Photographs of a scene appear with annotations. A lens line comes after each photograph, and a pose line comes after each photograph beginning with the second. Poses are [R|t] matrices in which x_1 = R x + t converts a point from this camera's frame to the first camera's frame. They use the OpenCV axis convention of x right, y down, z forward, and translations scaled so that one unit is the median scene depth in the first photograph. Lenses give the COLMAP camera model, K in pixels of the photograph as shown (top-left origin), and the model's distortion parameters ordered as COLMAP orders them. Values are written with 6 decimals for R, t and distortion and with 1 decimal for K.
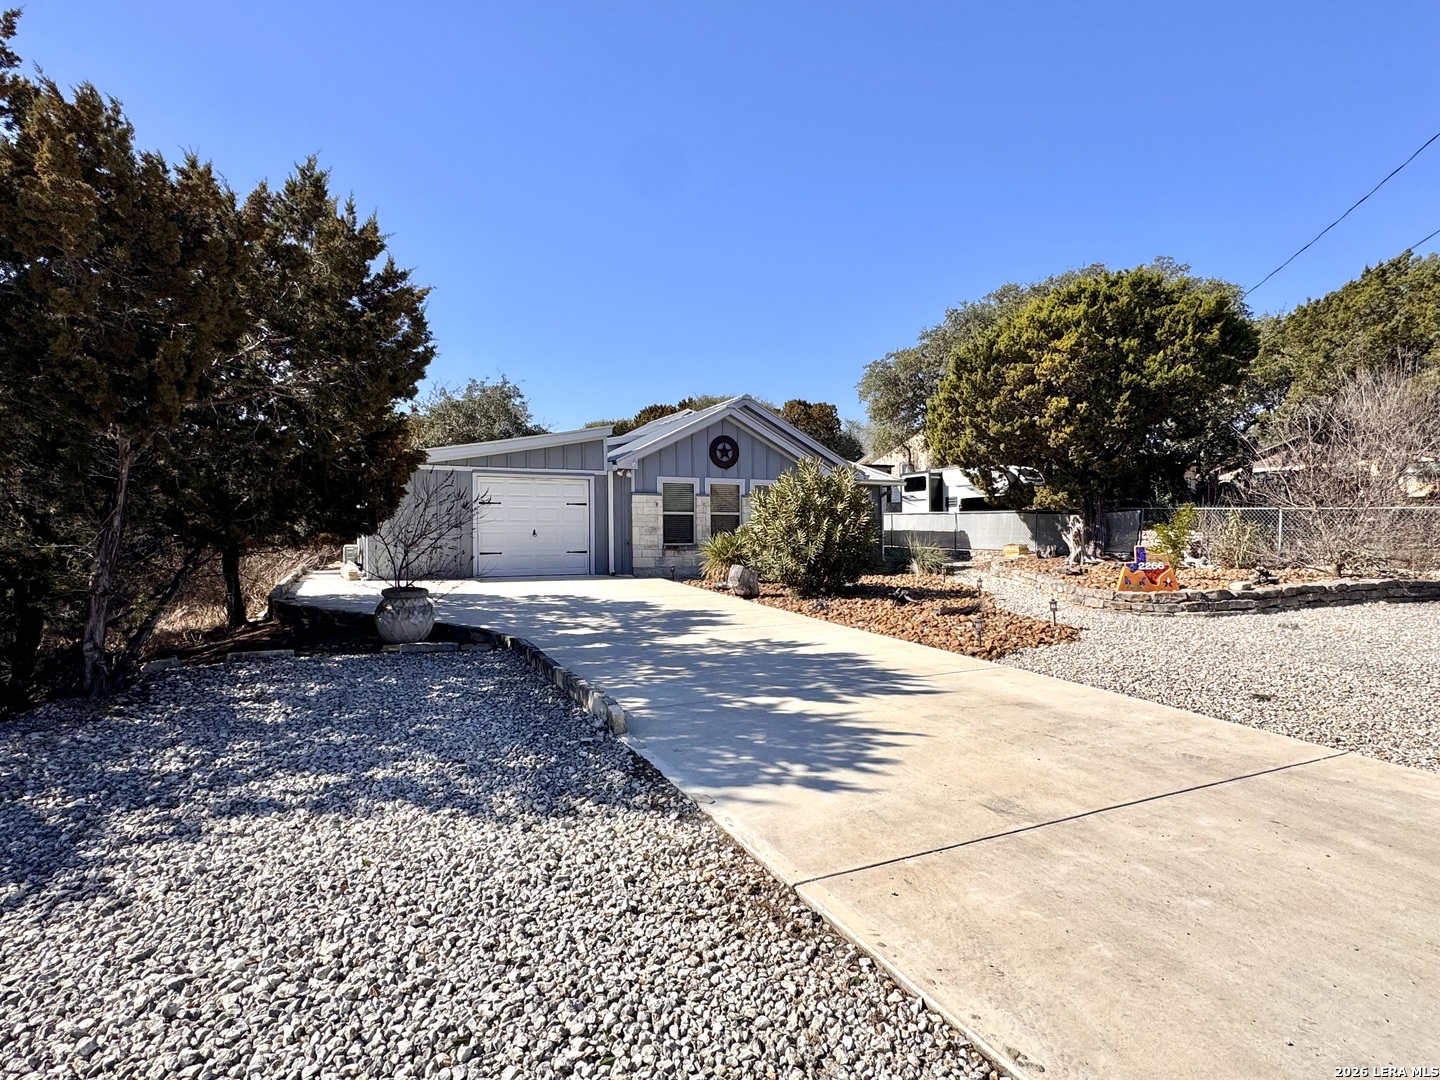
lens RADIAL K [[742.7, 0, 718.7], [0, 742.7, 536.1], [0, 0, 1]] dist [0.000819, -0.000276]
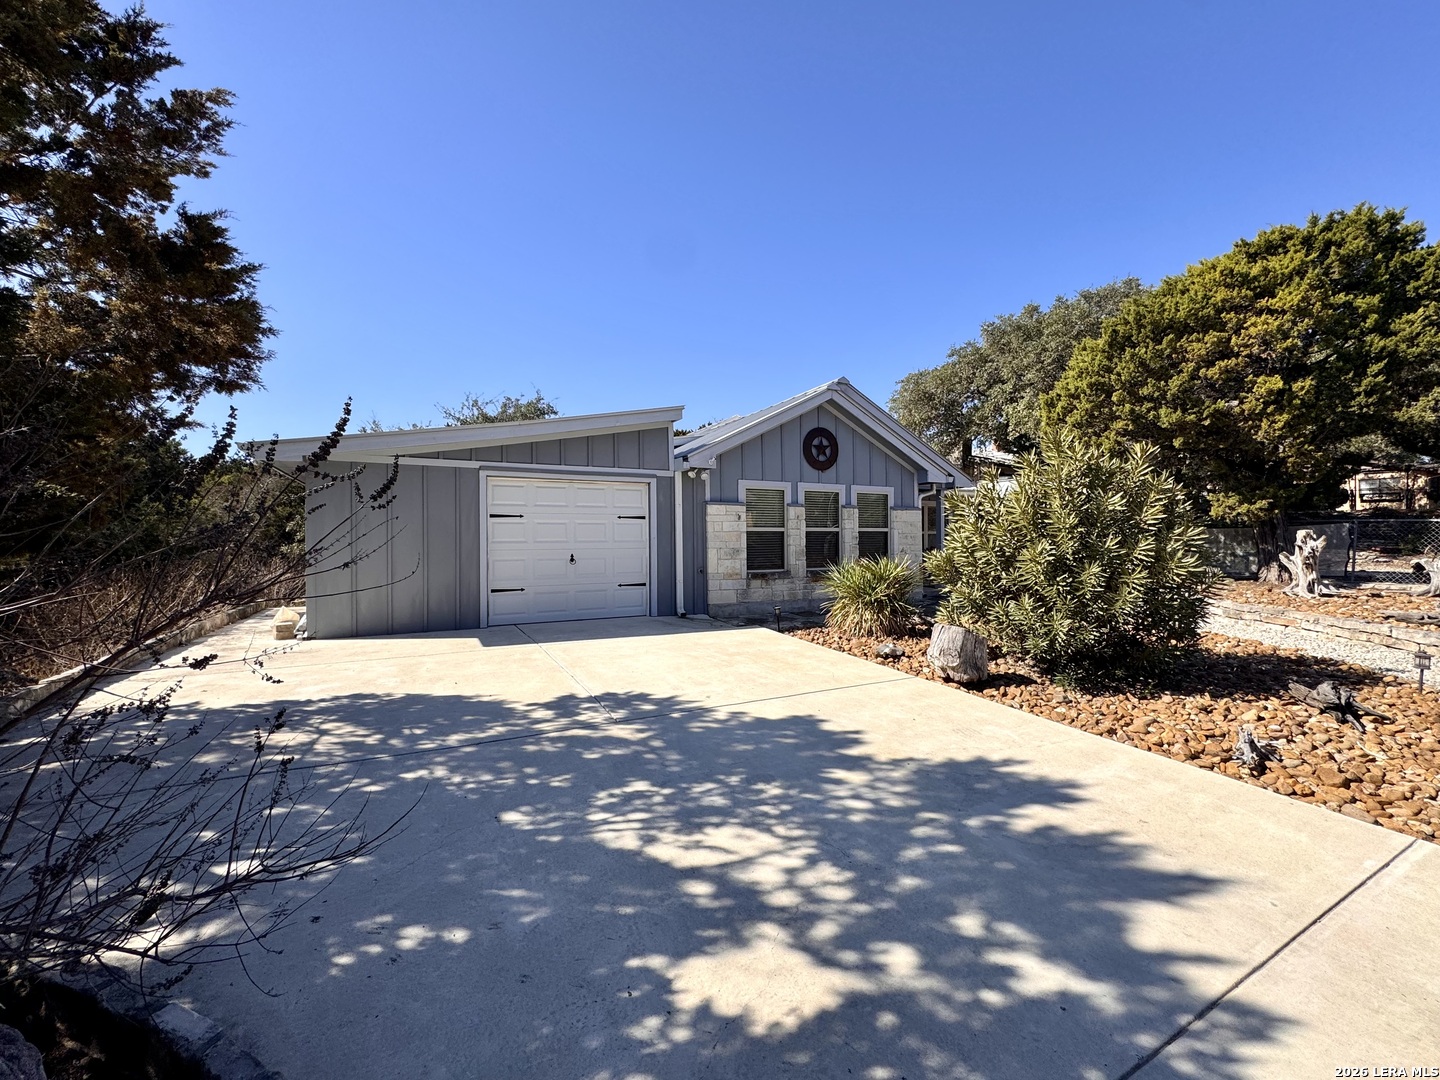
lens RADIAL K [[572.4, 0, 719.0], [0, 572.4, 538.7], [0, 0, 1]] dist [-0.002454, -0.000022]
pose [[0.999846, -0.003986, 0.017075, -0.112884], [0.004195, 0.999917, -0.012191, -0.014778], [-0.017025, 0.012261, 0.999780, 0.434291]]
